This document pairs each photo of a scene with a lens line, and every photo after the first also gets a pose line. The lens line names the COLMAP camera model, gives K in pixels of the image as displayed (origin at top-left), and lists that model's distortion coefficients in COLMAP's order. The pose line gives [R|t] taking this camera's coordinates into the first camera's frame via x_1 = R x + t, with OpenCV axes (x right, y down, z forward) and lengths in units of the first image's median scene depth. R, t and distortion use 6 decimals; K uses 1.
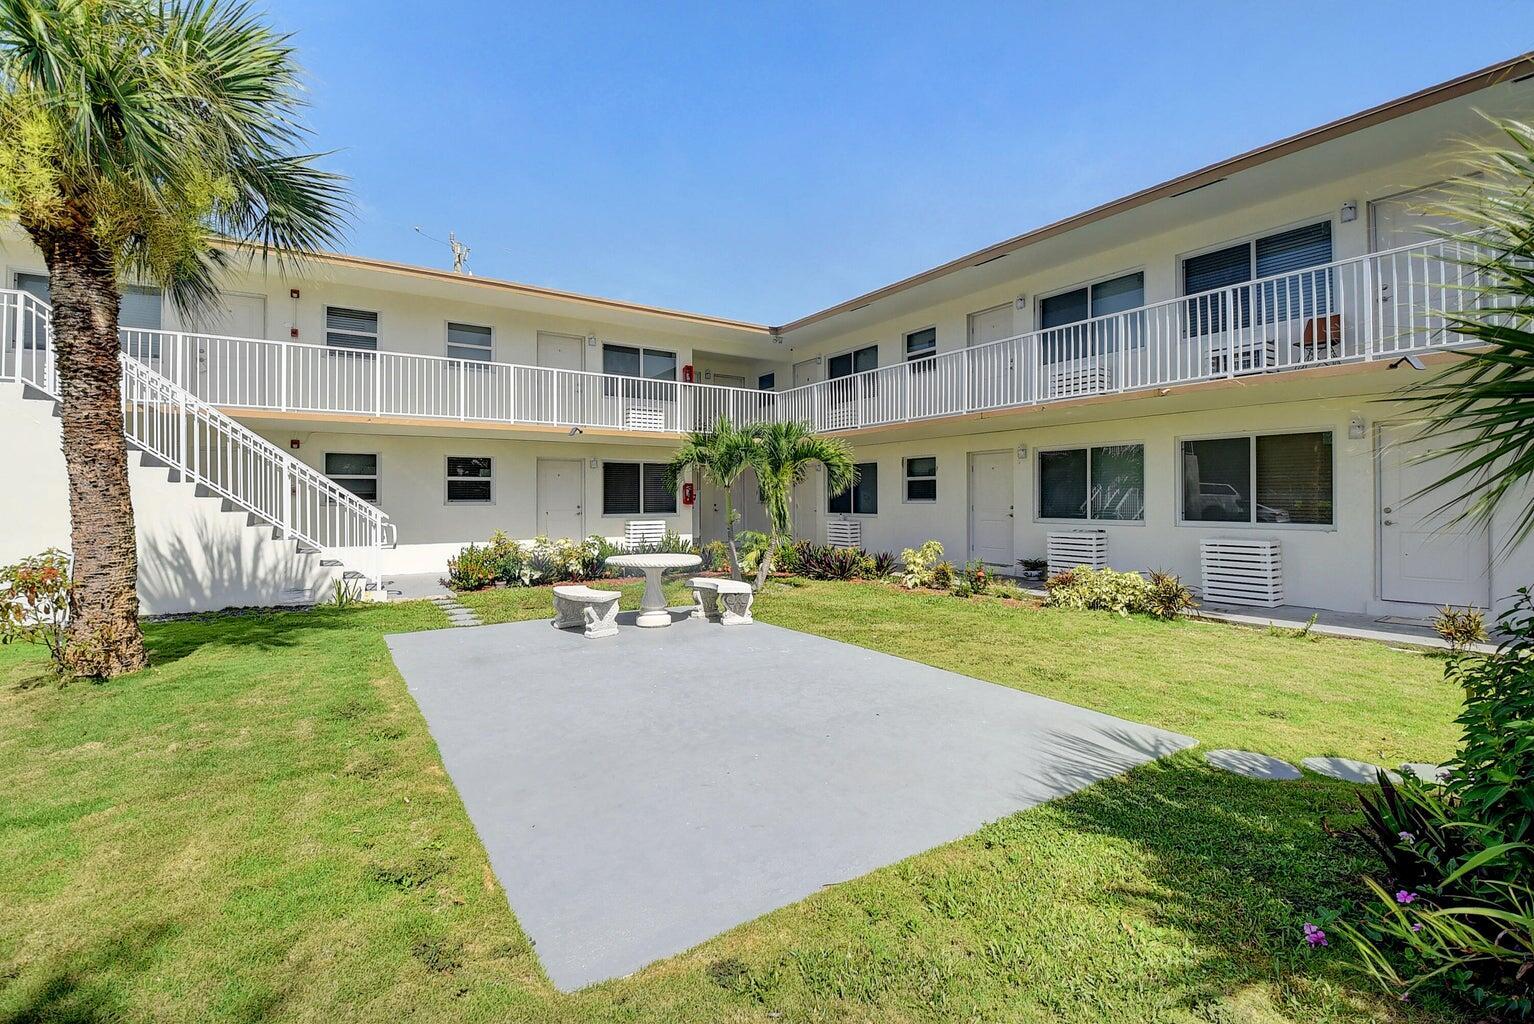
lens RADIAL K [[687.2, 0, 764.2], [0, 687.2, 505.7], [0, 0, 1]] dist [-0.007432, -0.011077]
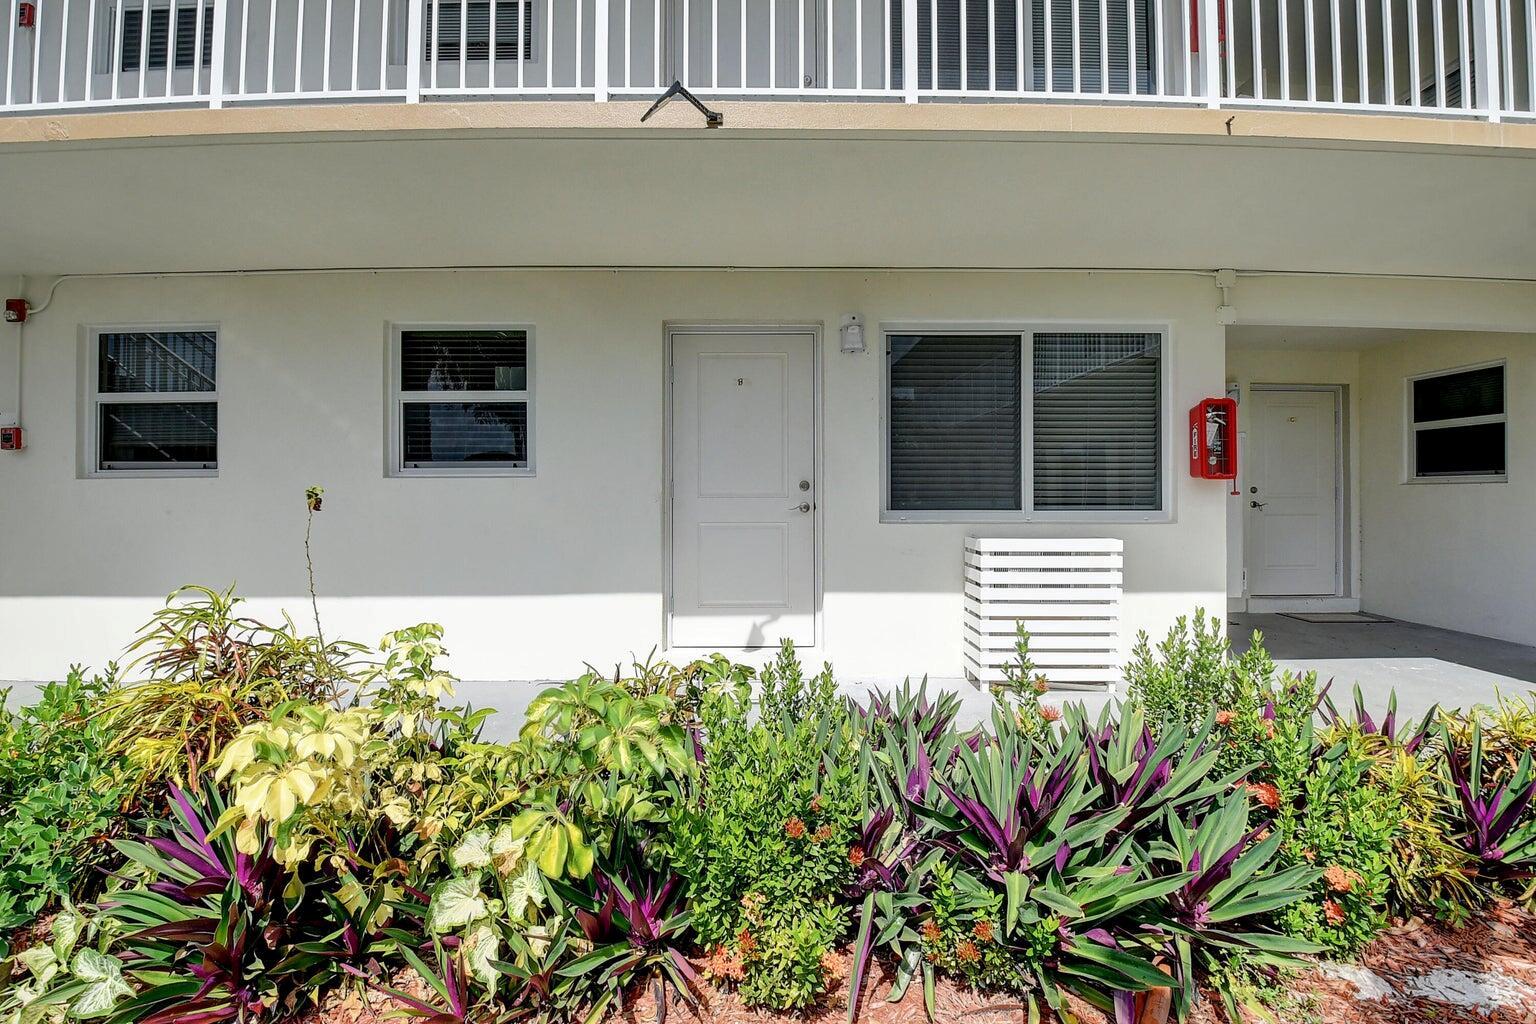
lens RADIAL K [[688.1, 0, 764.1], [0, 688.1, 503.4], [0, 0, 1]] dist [-0.007432, -0.011077]
pose [[0.840169, 0.007732, -0.542269, -0.122784], [-0.008120, 0.999966, 0.001678, 0.009246], [0.542264, 0.002993, 0.840203, 0.745720]]
